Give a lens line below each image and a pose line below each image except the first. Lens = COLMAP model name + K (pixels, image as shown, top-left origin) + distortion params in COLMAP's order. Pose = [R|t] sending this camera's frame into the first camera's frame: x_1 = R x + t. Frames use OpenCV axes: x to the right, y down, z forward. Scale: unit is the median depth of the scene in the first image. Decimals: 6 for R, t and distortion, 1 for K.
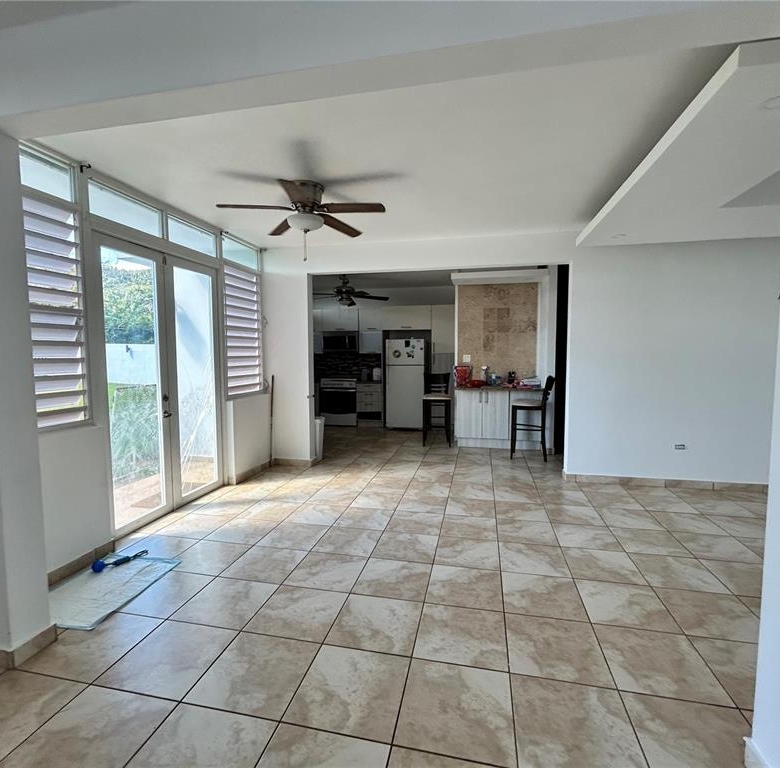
lens RADIAL K [[418.6, 0, 392.5], [0, 418.6, 382.4], [0, 0, 1]] dist [-0.005607, 0.003387]
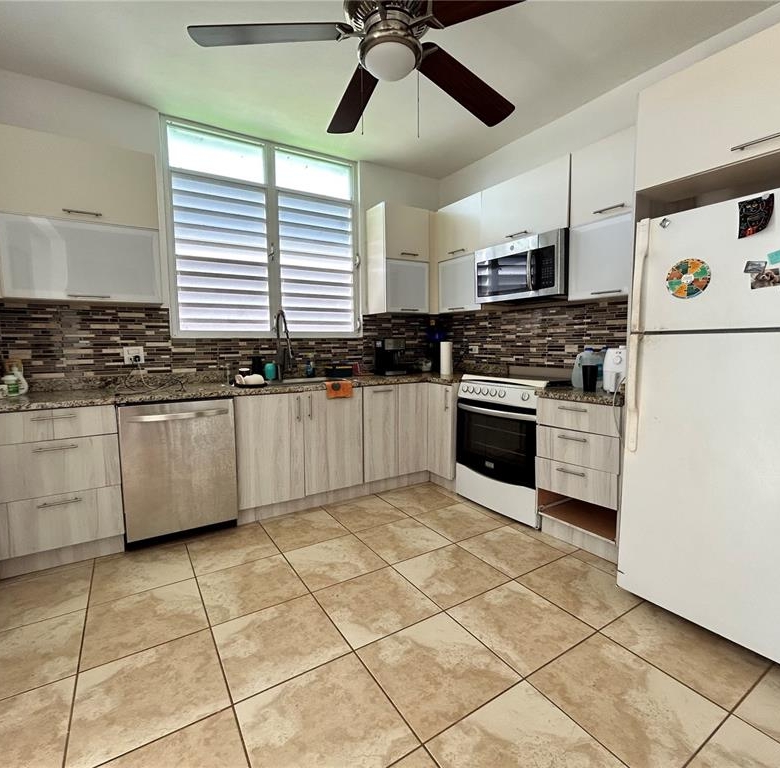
lens RADIAL K [[418.6, 0, 390.3], [0, 418.6, 380.8], [0, 0, 1]] dist [-0.005607, 0.003387]
pose [[0.697759, 0.065305, -0.713350, 0.076395], [-0.048108, 0.997859, 0.044295, -0.023807], [0.714716, 0.003411, 0.699407, 0.956894]]
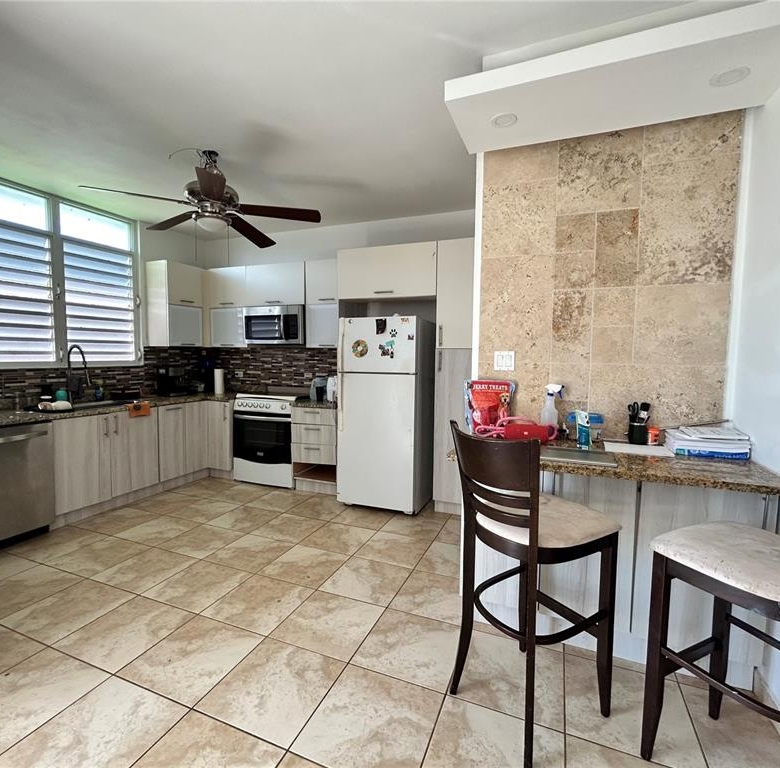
lens RADIAL K [[418.6, 0, 394.5], [0, 418.6, 385.9], [0, 0, 1]] dist [-0.005607, 0.003387]
pose [[0.985668, 0.029231, -0.166147, 0.162842], [-0.028936, 0.999572, 0.004196, -0.038019], [0.166199, 0.000672, 0.986092, 0.704296]]
